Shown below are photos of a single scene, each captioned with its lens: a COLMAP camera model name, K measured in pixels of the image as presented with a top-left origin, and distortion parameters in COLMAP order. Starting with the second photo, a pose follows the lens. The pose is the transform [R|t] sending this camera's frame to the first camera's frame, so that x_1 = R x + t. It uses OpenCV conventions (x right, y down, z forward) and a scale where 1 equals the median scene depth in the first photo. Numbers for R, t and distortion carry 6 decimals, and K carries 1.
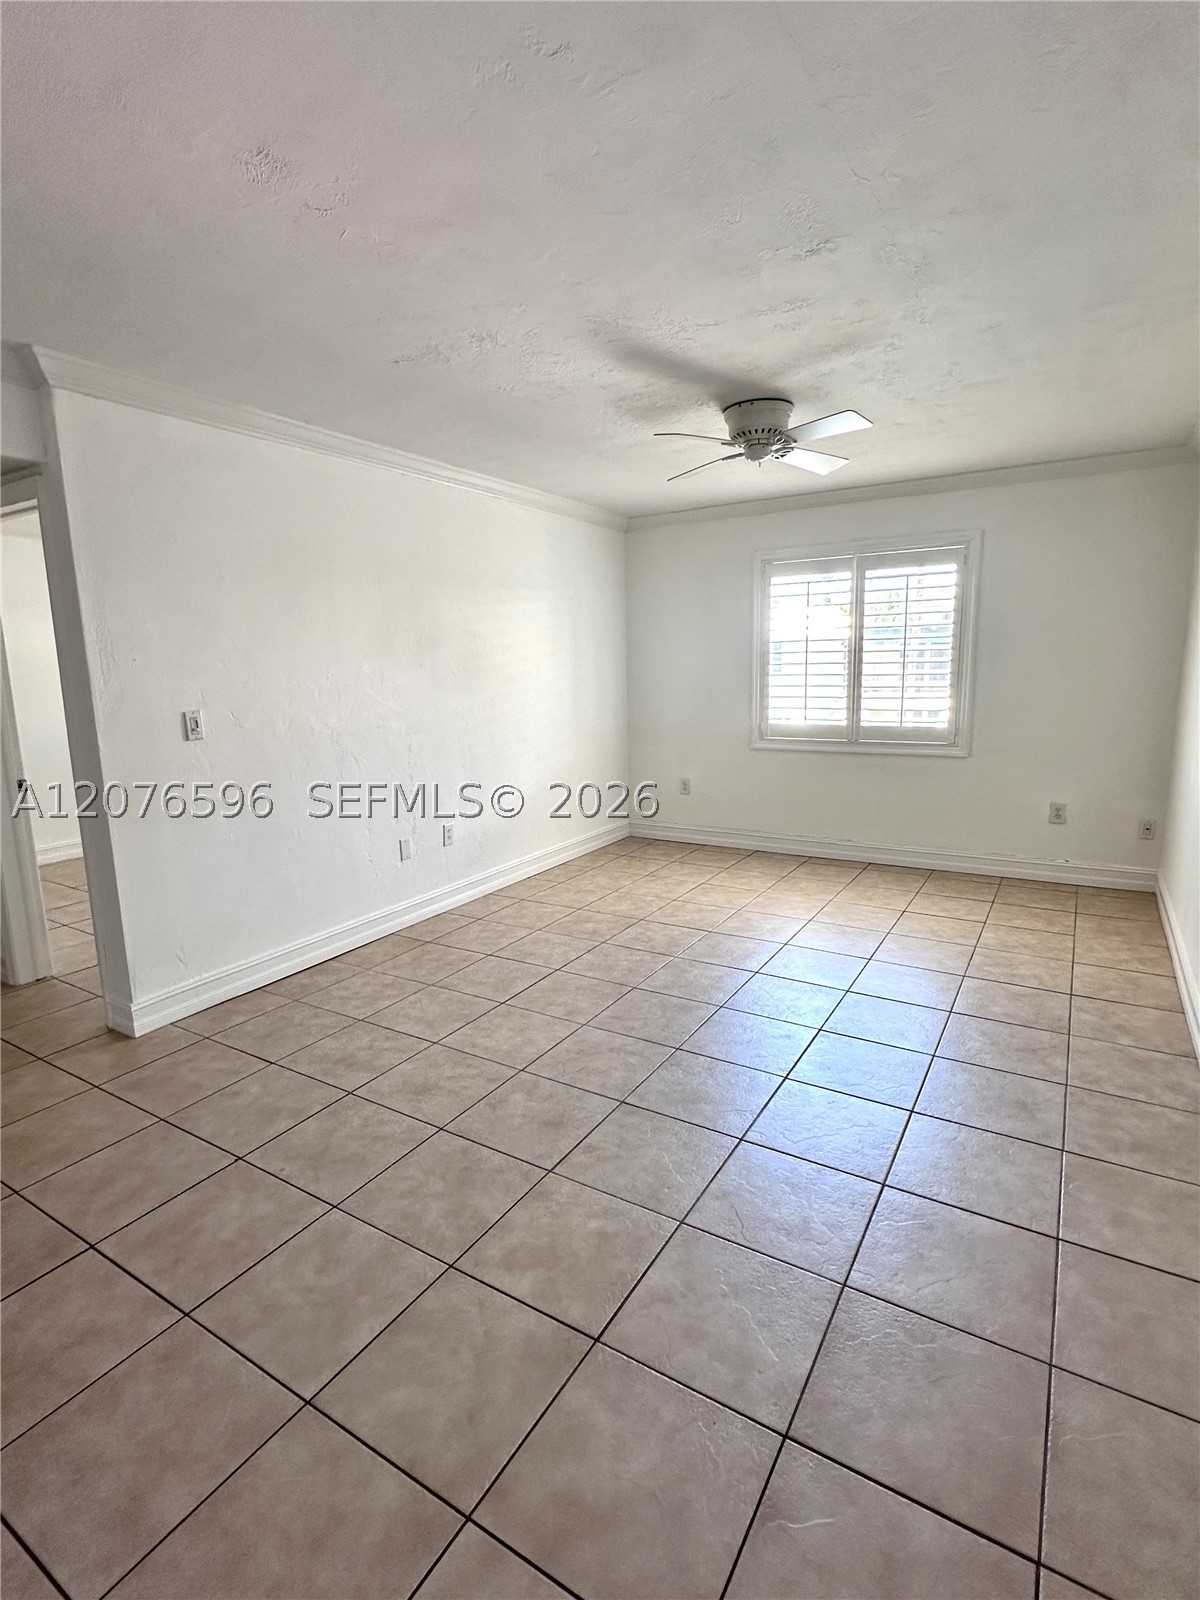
lens RADIAL K [[783.7, 0, 595.6], [0, 783.7, 798.4], [0, 0, 1]] dist [-0.003244, 0.000736]
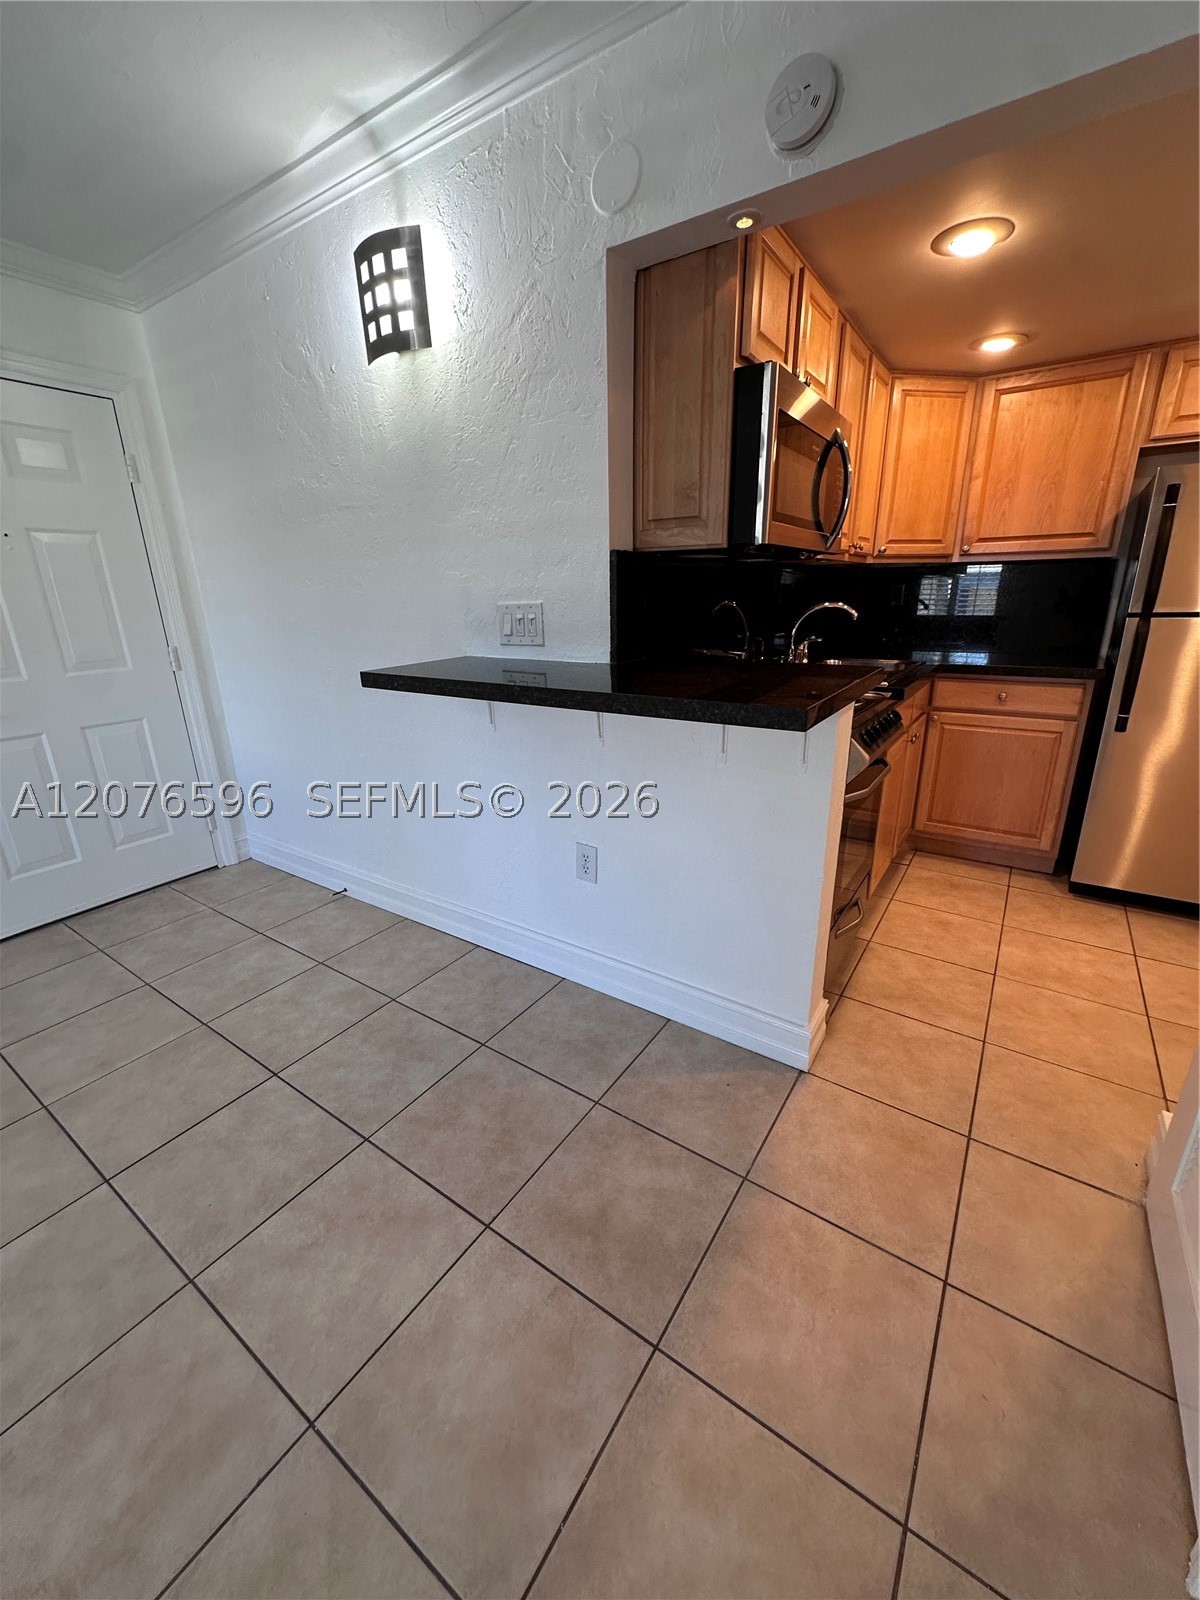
lens RADIAL K [[635.2, 0, 598.7], [0, 635.2, 799.8], [0, 0, 1]] dist [-0.003040, 0.000614]
pose [[-0.998346, 0.026751, 0.050893, -0.588264], [0.047509, 0.882361, 0.468168, -0.076942], [-0.032382, 0.469812, -0.882173, 0.774792]]
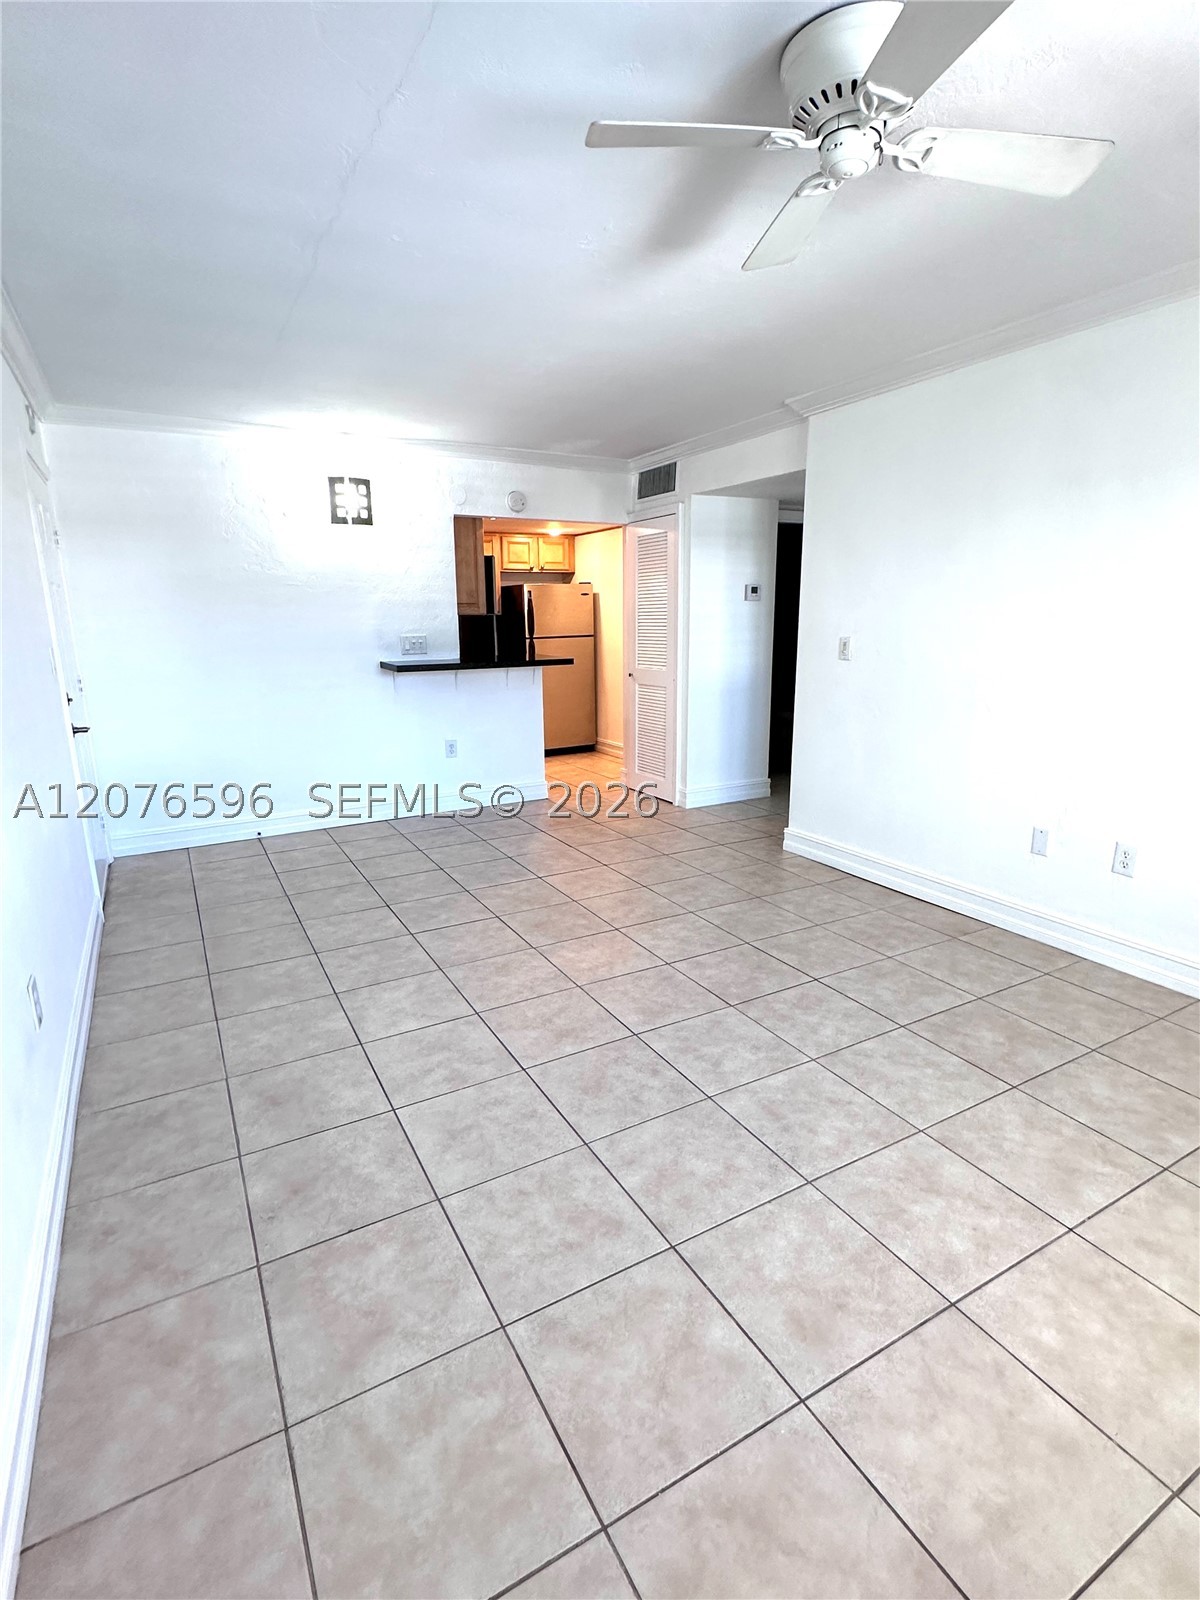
lens RADIAL K [[783.7, 0, 593.3], [0, 783.7, 795.9], [0, 0, 1]] dist [-0.003244, 0.000736]
pose [[-0.487231, 0.224431, -0.843941, 0.859594], [-0.129248, 0.937235, 0.323860, -0.238395], [0.863655, 0.266872, -0.427643, 1.314201]]
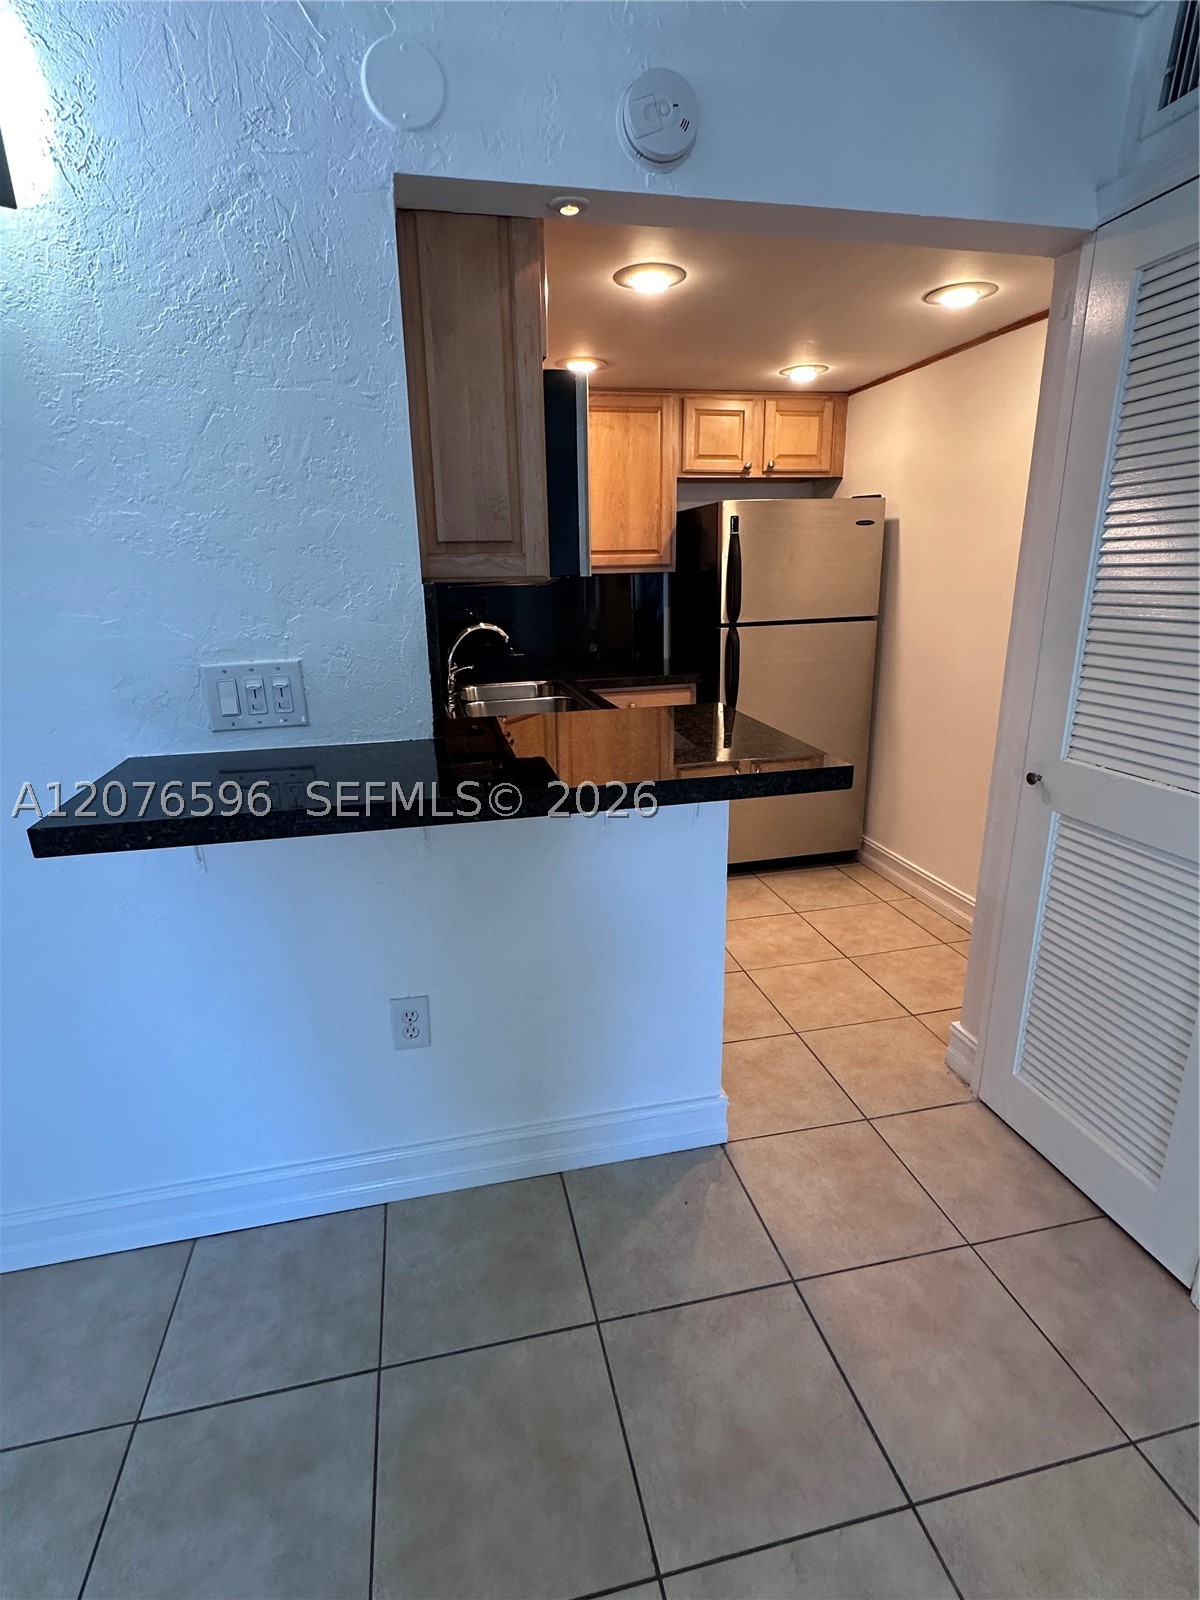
lens RADIAL K [[783.7, 0, 591.8], [0, 783.7, 800.6], [0, 0, 1]] dist [-0.003244, 0.000736]
pose [[-0.715476, 0.234245, -0.658197, -0.300061], [-0.084200, 0.906337, 0.414083, -0.097903], [0.693545, 0.351686, -0.628739, 0.609182]]
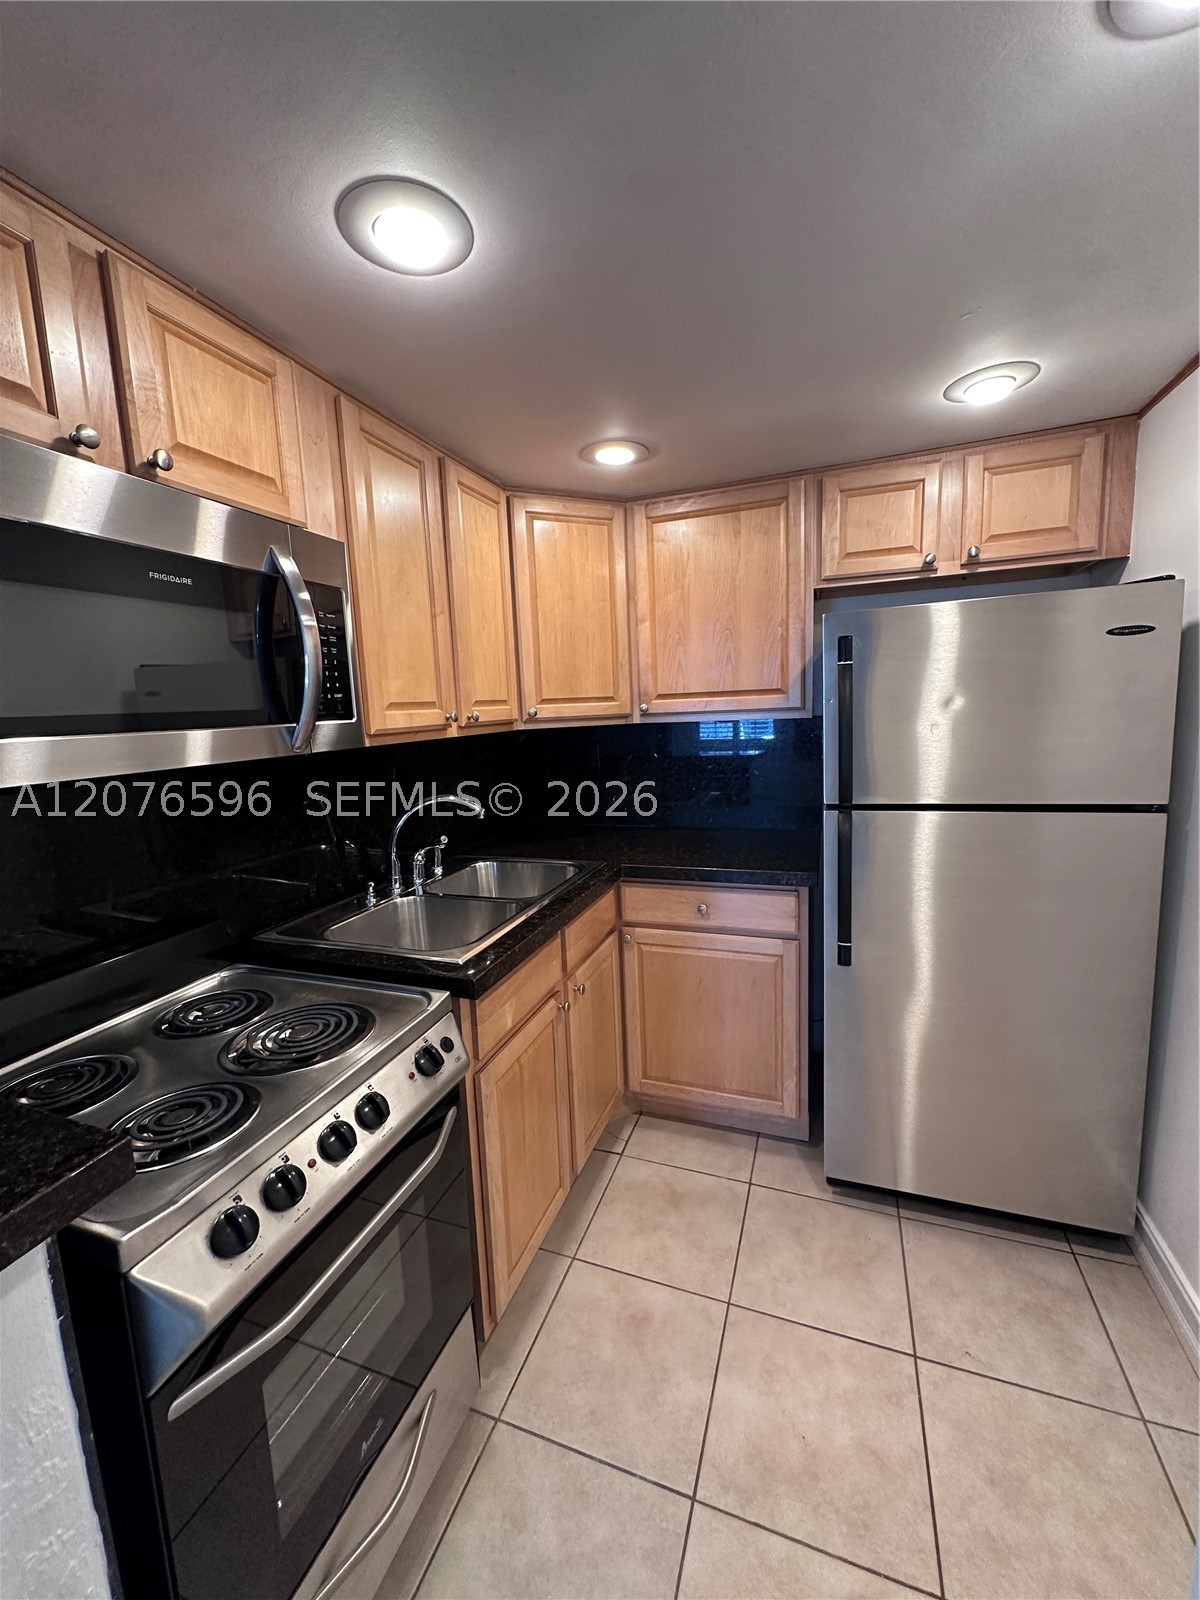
lens RADIAL K [[635.2, 0, 599.7], [0, 635.2, 800.7], [0, 0, 1]] dist [-0.003040, 0.000614]
pose [[-0.977085, 0.093696, -0.191119, -0.903864], [0.028371, 0.947219, 0.319330, -0.070009], [0.210952, 0.306590, -0.928171, 0.435187]]
